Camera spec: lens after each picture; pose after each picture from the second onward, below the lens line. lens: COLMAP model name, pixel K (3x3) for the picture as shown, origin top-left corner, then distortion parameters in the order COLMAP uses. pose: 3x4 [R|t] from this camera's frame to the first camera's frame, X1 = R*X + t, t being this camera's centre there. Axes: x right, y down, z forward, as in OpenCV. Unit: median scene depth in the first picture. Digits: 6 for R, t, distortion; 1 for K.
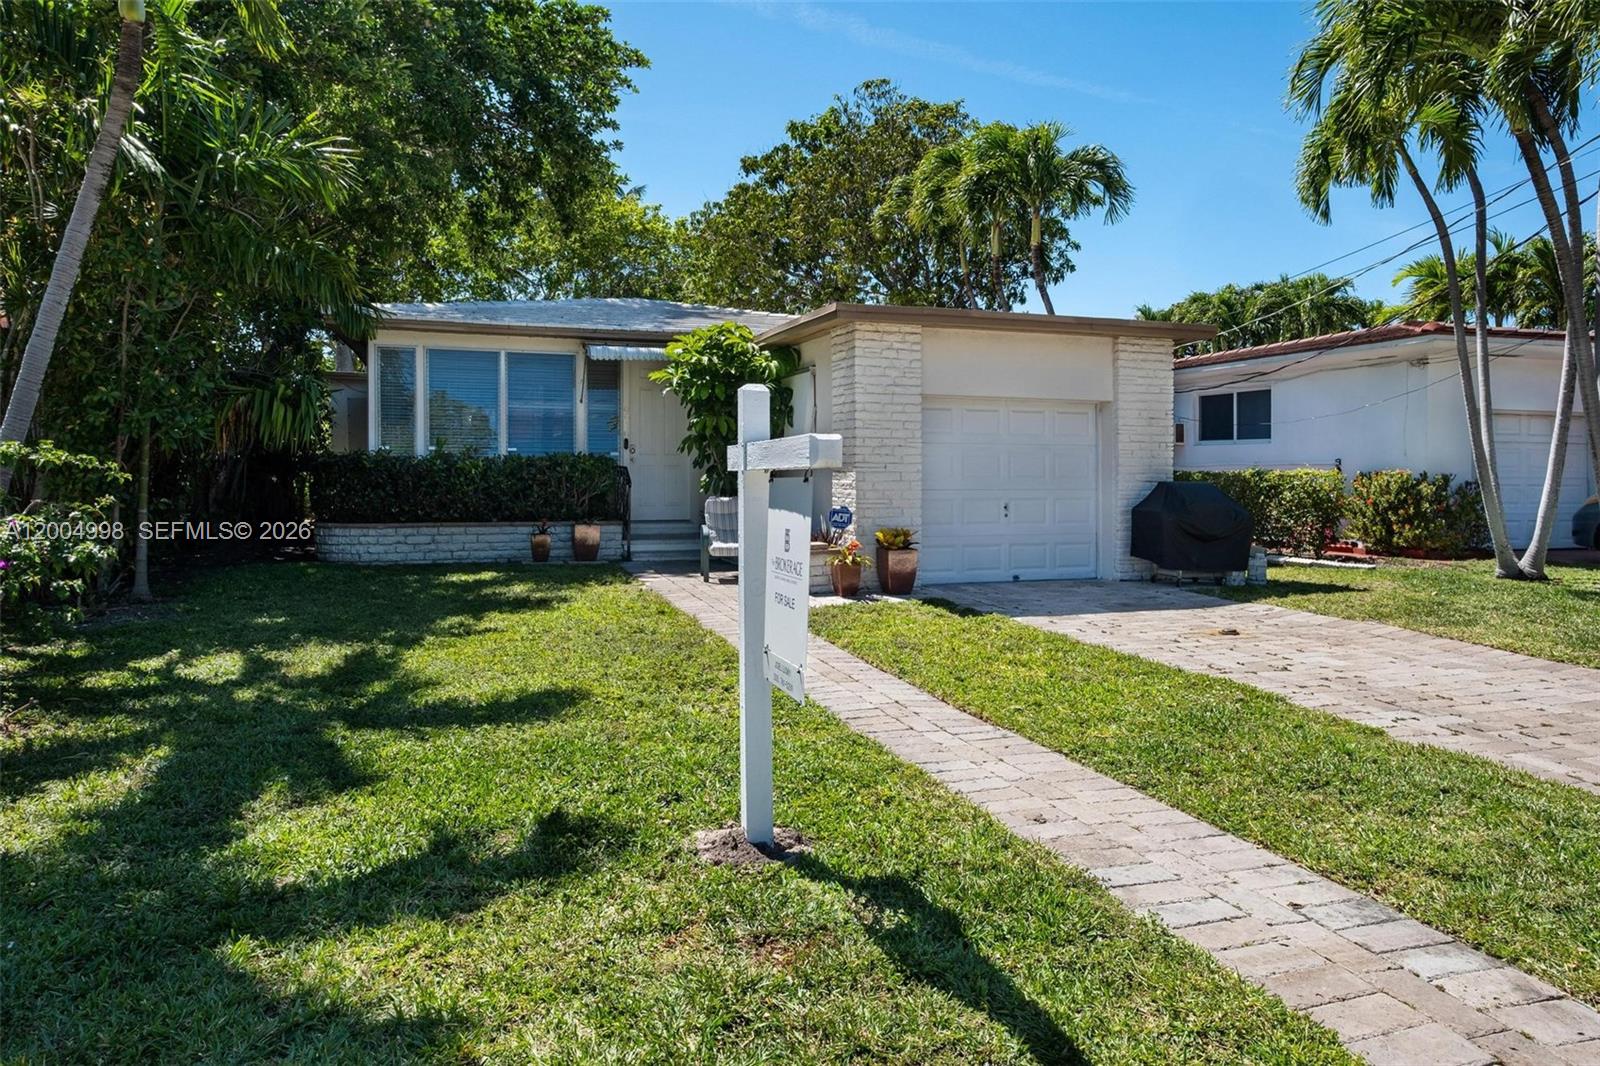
lens RADIAL K [[1070.9, 0, 889.5], [0, 1070.9, 483.4], [0, 0, 1]] dist [-0.005943, 0.001092]
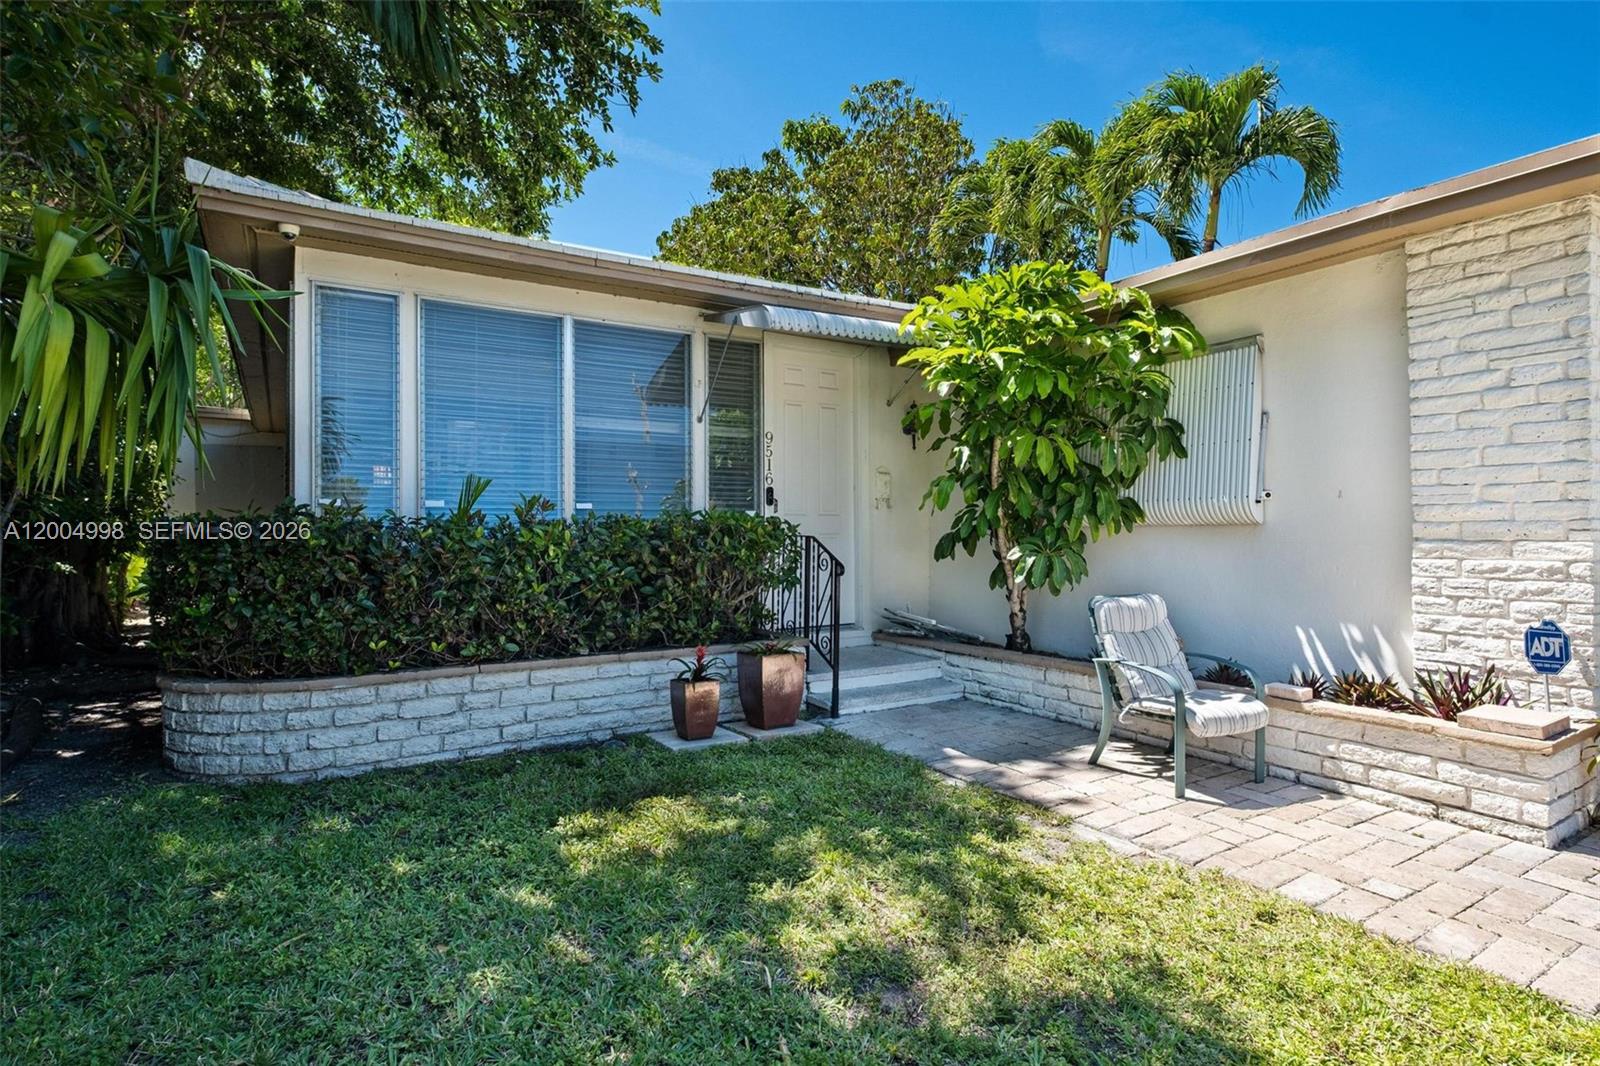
lens RADIAL K [[798.5, 0, 763.9], [0, 798.5, 523.1], [0, 0, 1]] dist [0.001990, -0.000501]
pose [[0.983629, -0.008216, 0.180020, -0.356425], [0.014132, 0.999401, -0.031602, -0.010562], [-0.179653, 0.033629, 0.983155, 0.637544]]
